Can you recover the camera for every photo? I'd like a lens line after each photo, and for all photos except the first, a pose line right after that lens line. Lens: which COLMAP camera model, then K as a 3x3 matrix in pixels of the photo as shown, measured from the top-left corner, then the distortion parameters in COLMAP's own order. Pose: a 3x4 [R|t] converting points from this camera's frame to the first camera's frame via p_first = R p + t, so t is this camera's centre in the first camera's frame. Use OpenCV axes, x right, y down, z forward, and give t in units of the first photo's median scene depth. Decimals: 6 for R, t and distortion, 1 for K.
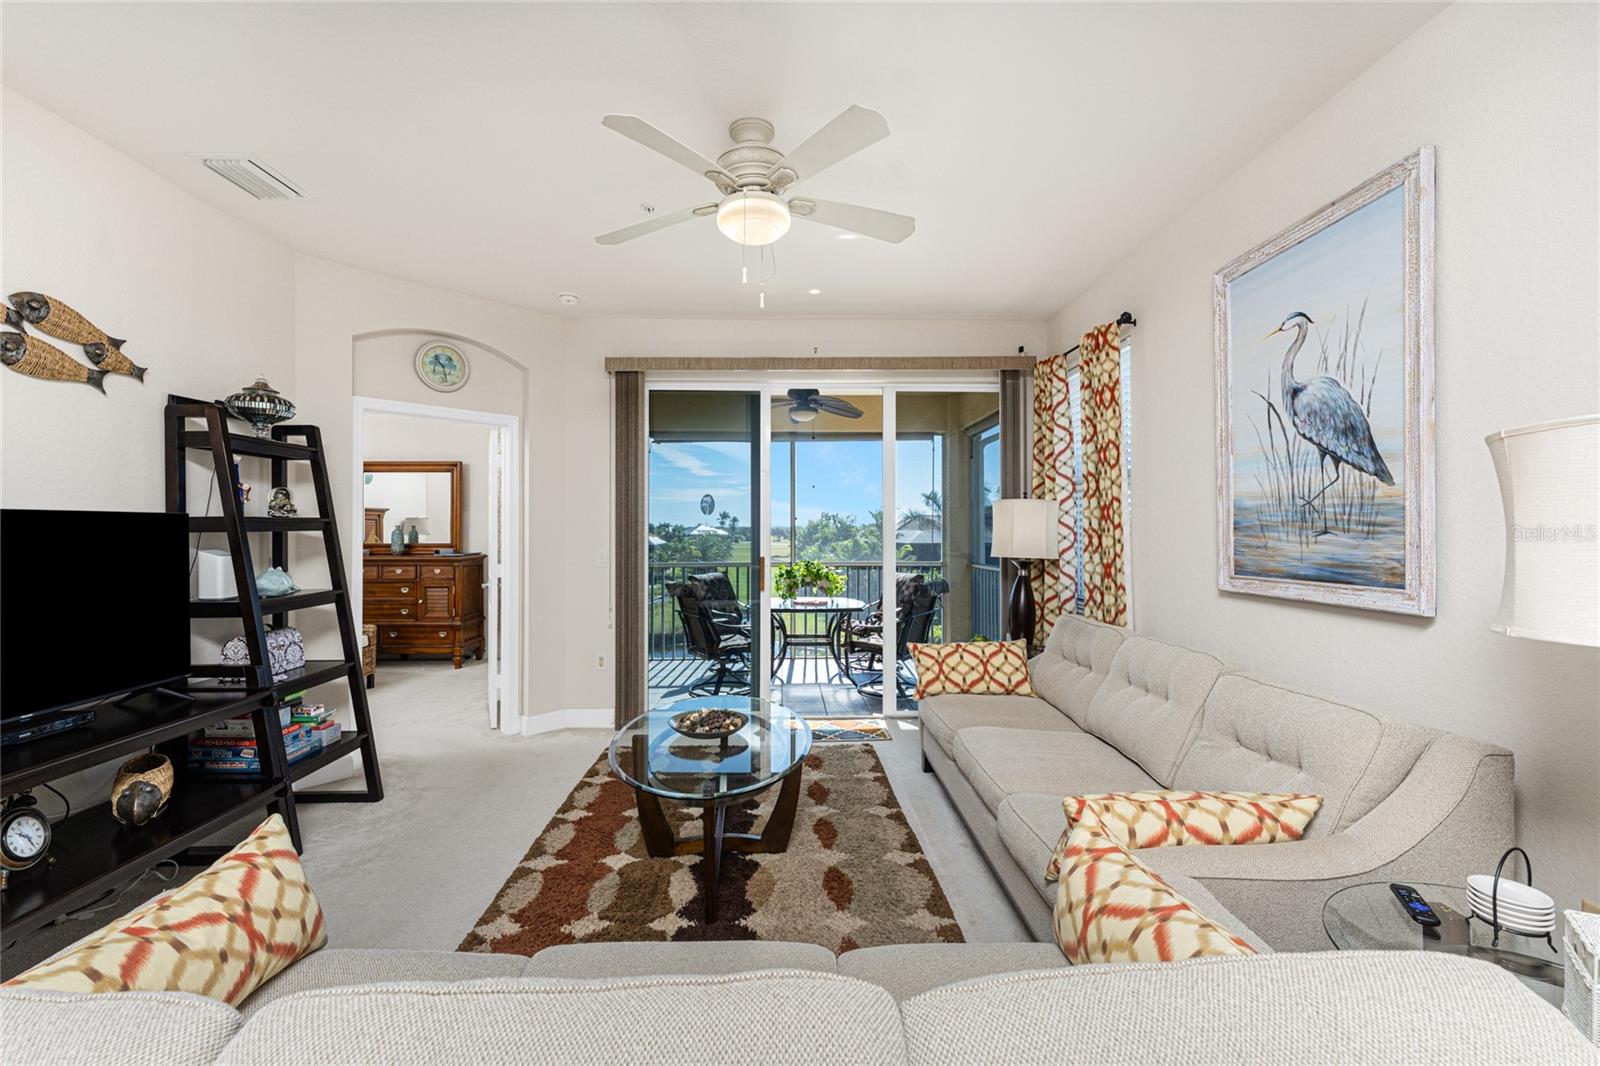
lens RADIAL K [[644.2, 0, 790.5], [0, 644.2, 526.8], [0, 0, 1]] dist [-0.002438, 0.000163]
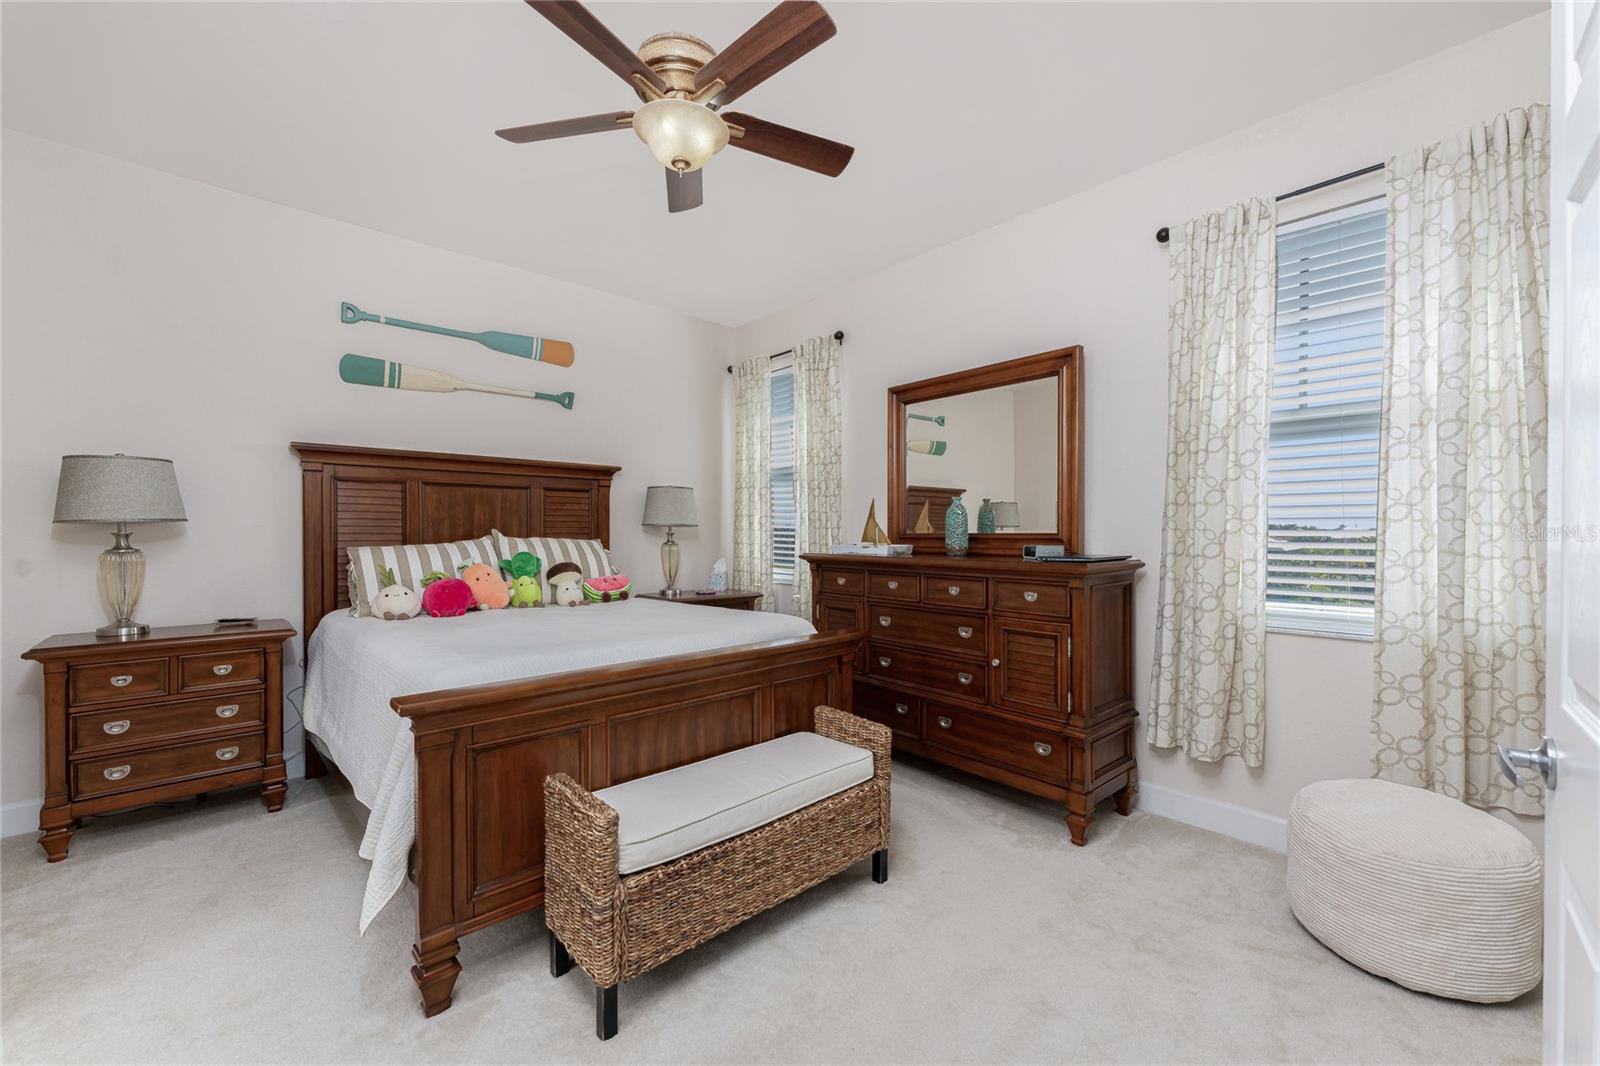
lens RADIAL K [[644.2, 0, 807.3], [0, 644.2, 539.0], [0, 0, 1]] dist [-0.002438, 0.000163]
pose [[0.670618, 0.004211, -0.741791, -0.332435], [0.008622, 0.999872, 0.013471, 0.023685], [0.741753, -0.015430, 0.670496, 0.607201]]
